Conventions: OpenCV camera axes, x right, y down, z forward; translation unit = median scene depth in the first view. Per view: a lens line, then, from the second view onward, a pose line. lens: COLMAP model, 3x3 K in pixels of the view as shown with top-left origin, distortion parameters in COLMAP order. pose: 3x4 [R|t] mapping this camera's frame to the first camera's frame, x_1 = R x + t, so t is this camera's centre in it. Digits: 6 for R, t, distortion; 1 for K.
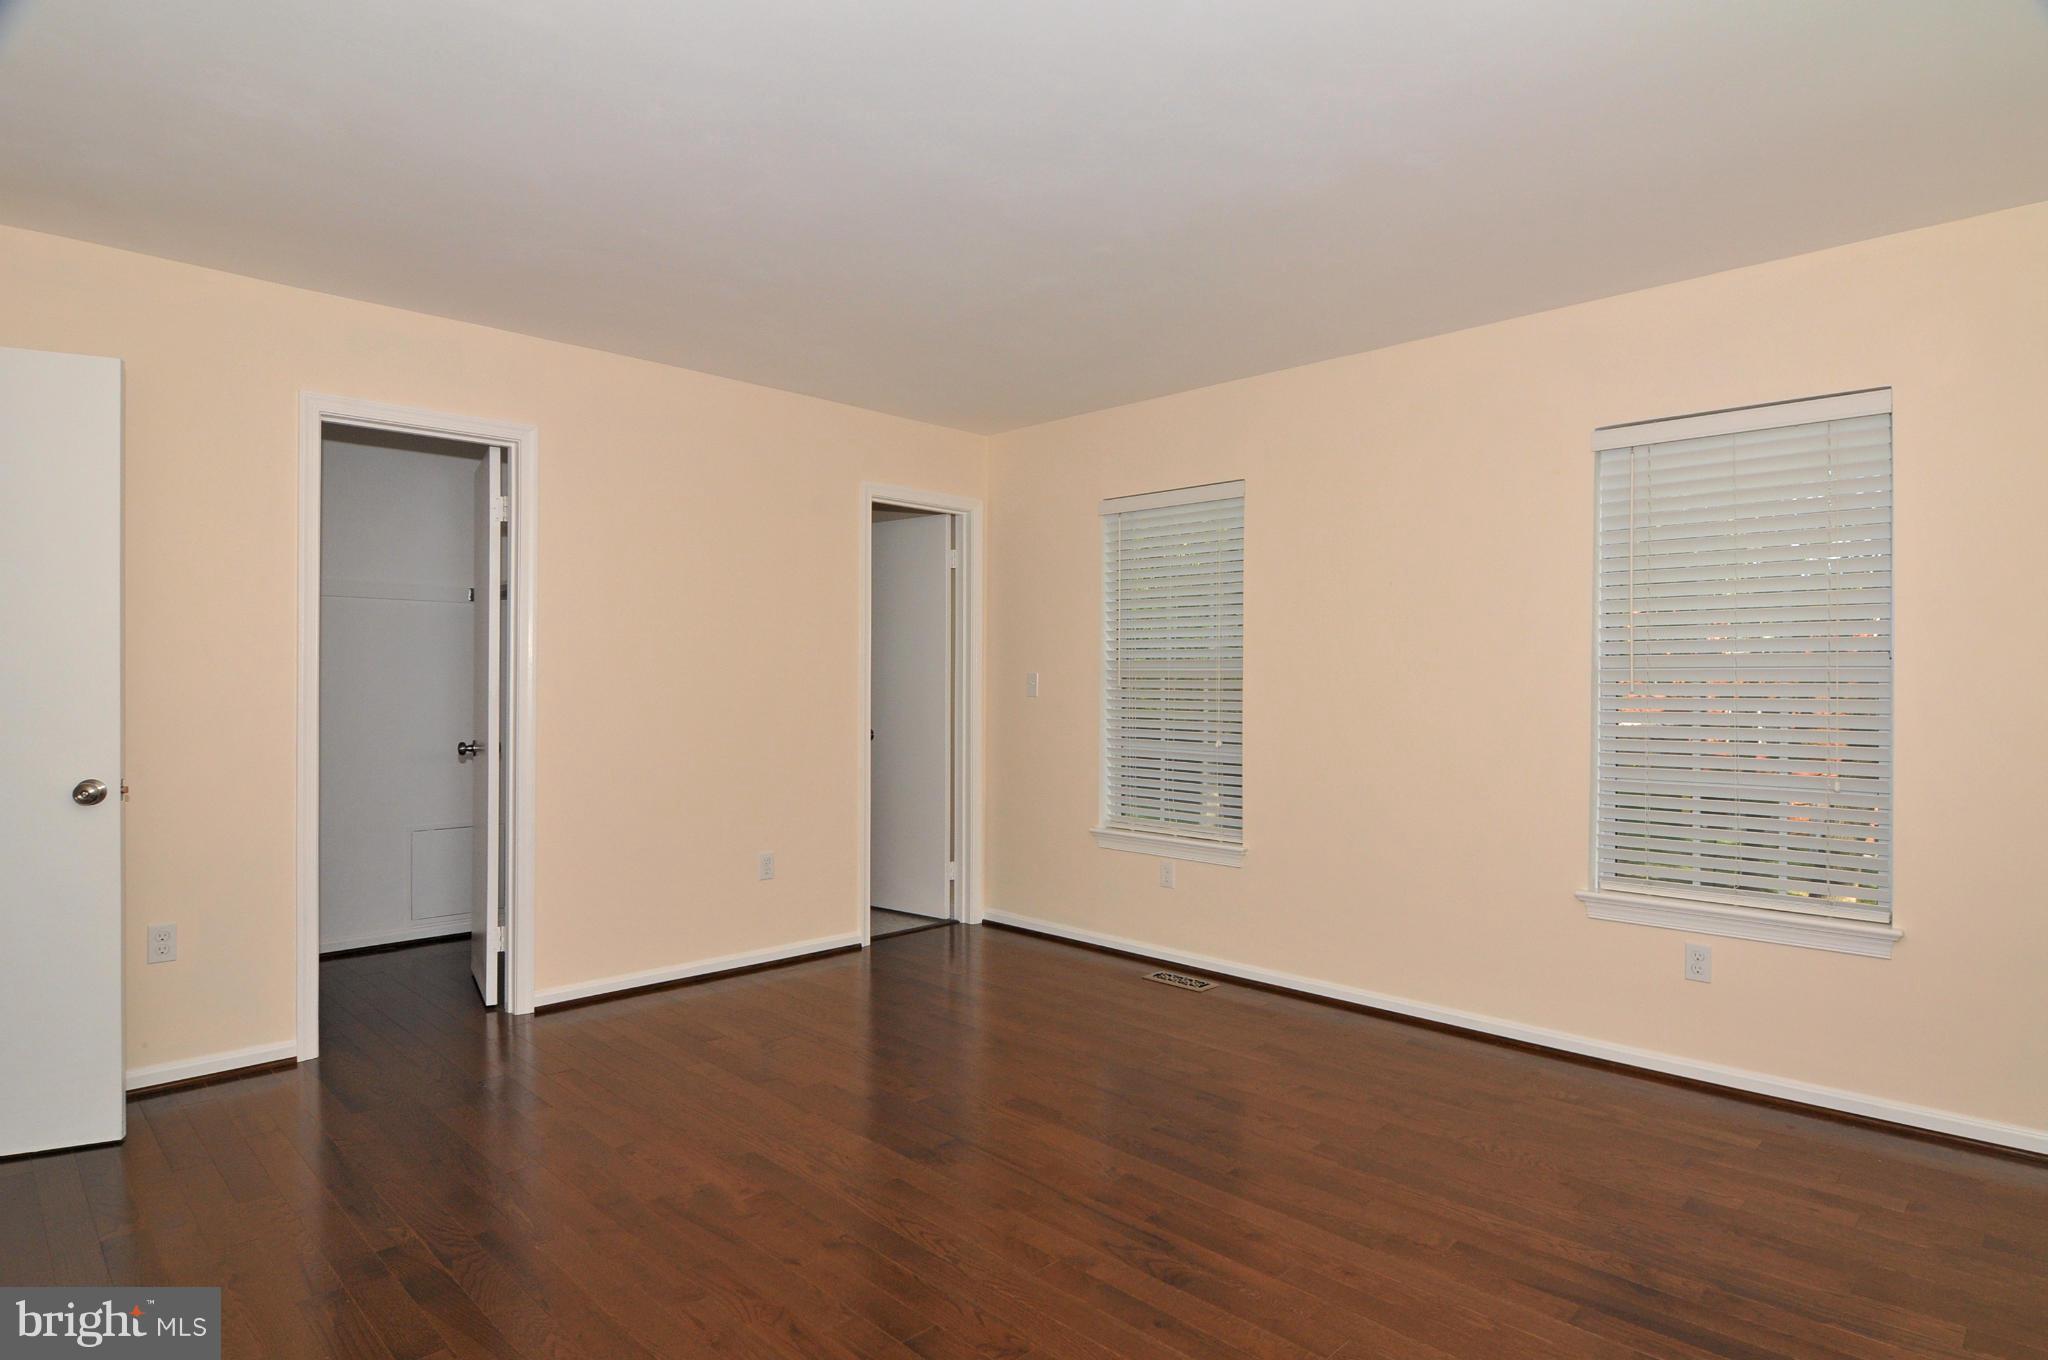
lens RADIAL K [[1108.3, 0, 1045.4], [0, 1108.3, 654.2], [0, 0, 1]] dist [-0.003059, -0.001085]
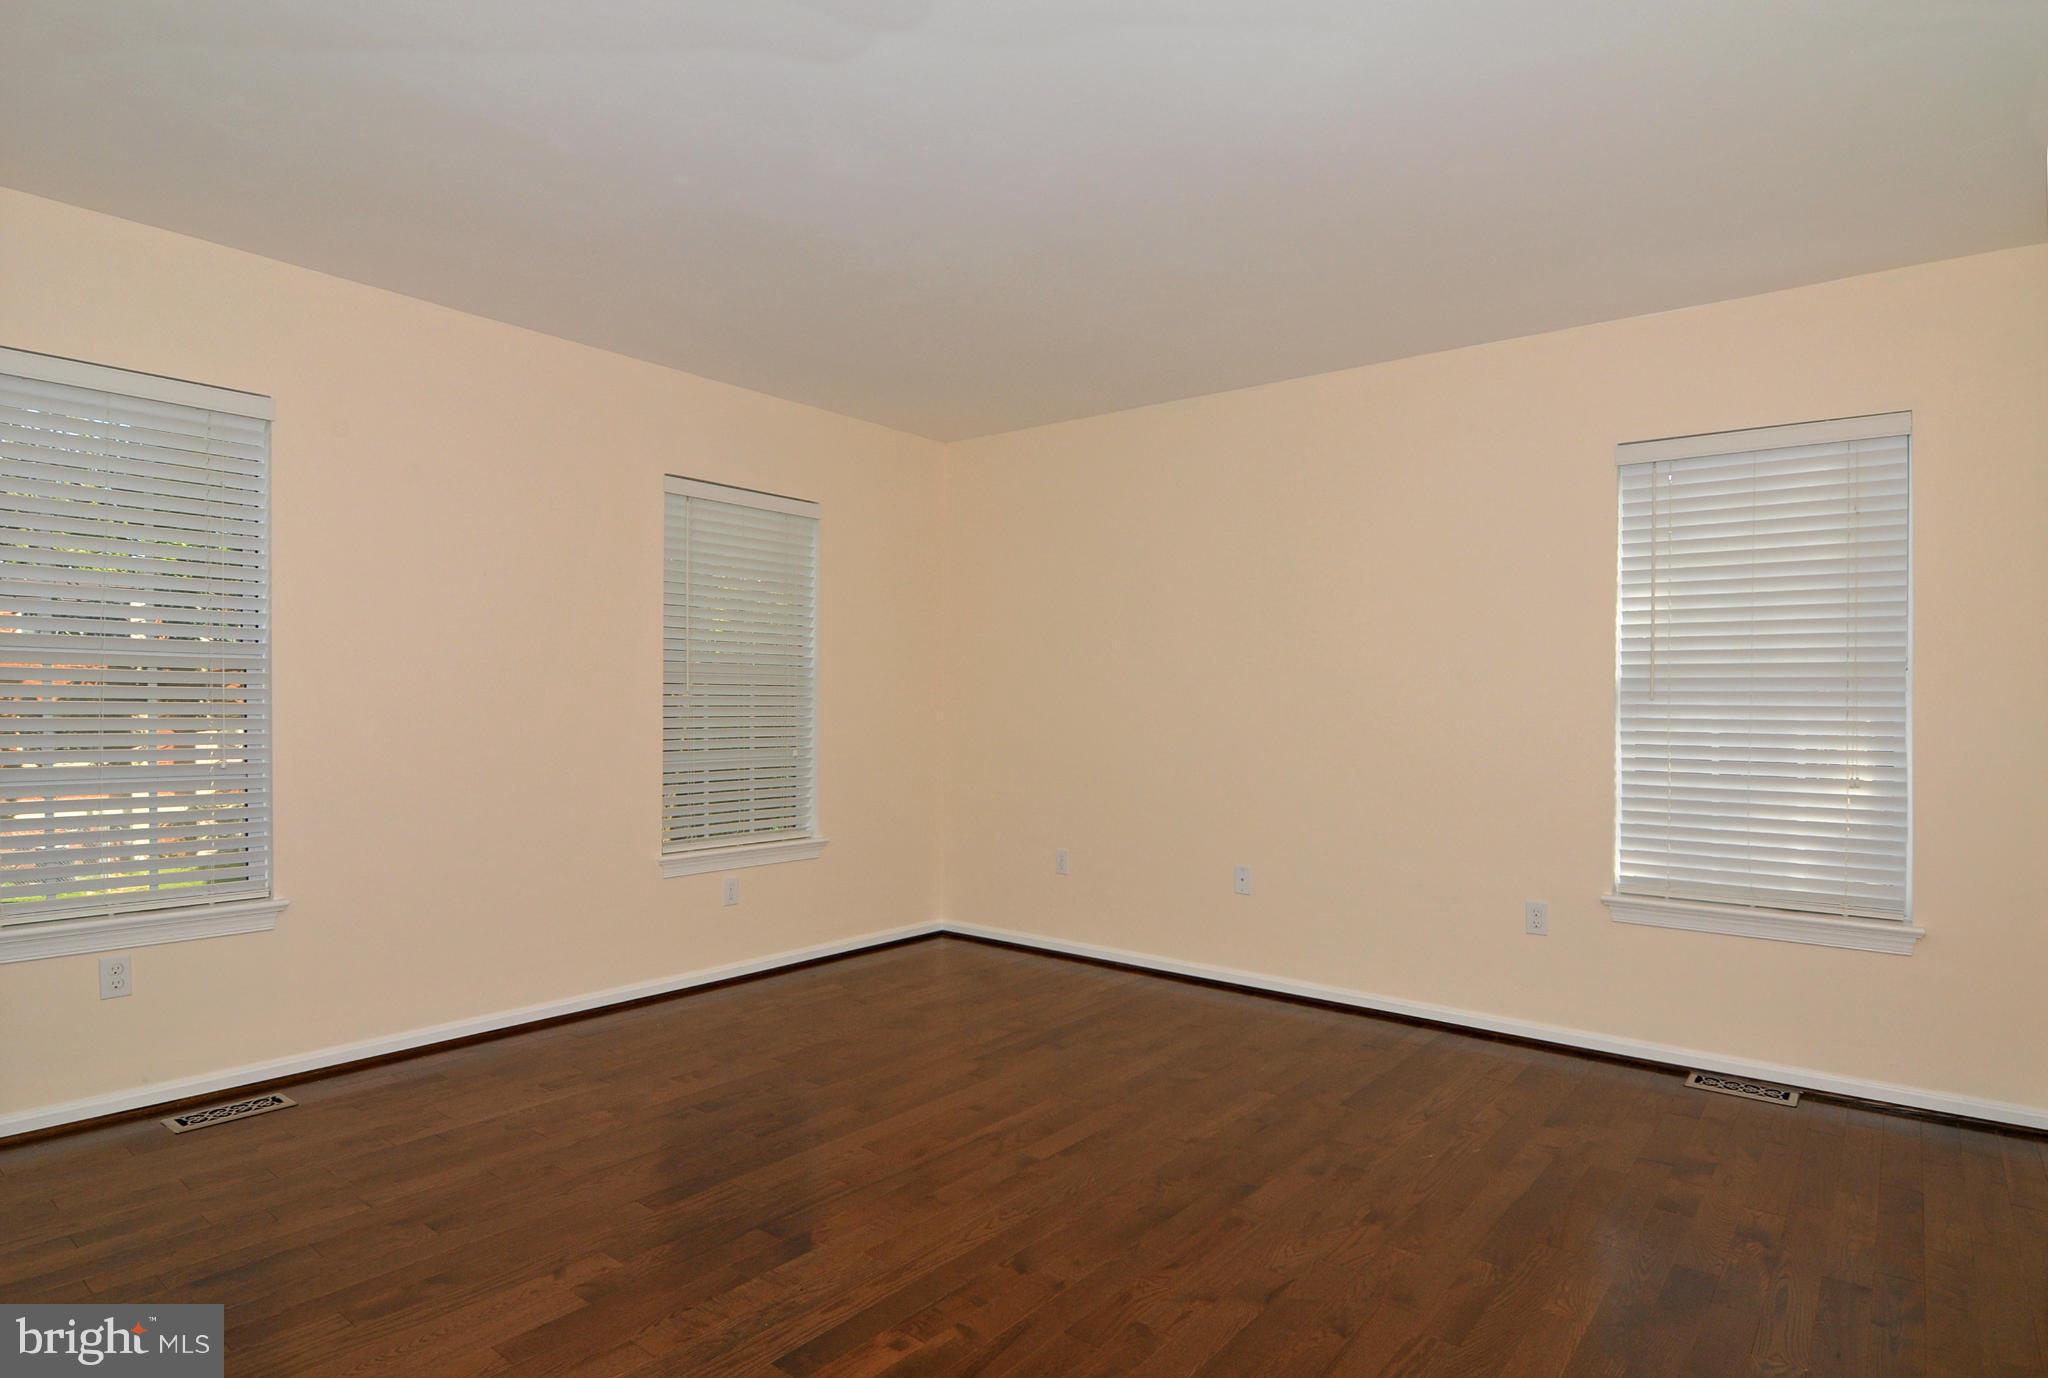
lens RADIAL K [[1151.6, 0, 1024.0], [0, 1151.6, 689.0], [0, 0, 1]] dist [-0.003946, -0.000961]
pose [[-0.099322, -0.007963, 0.995024, -0.865340], [-0.043788, 0.999034, 0.003624, 0.008940], [-0.994091, -0.043210, -0.099574, 0.798170]]
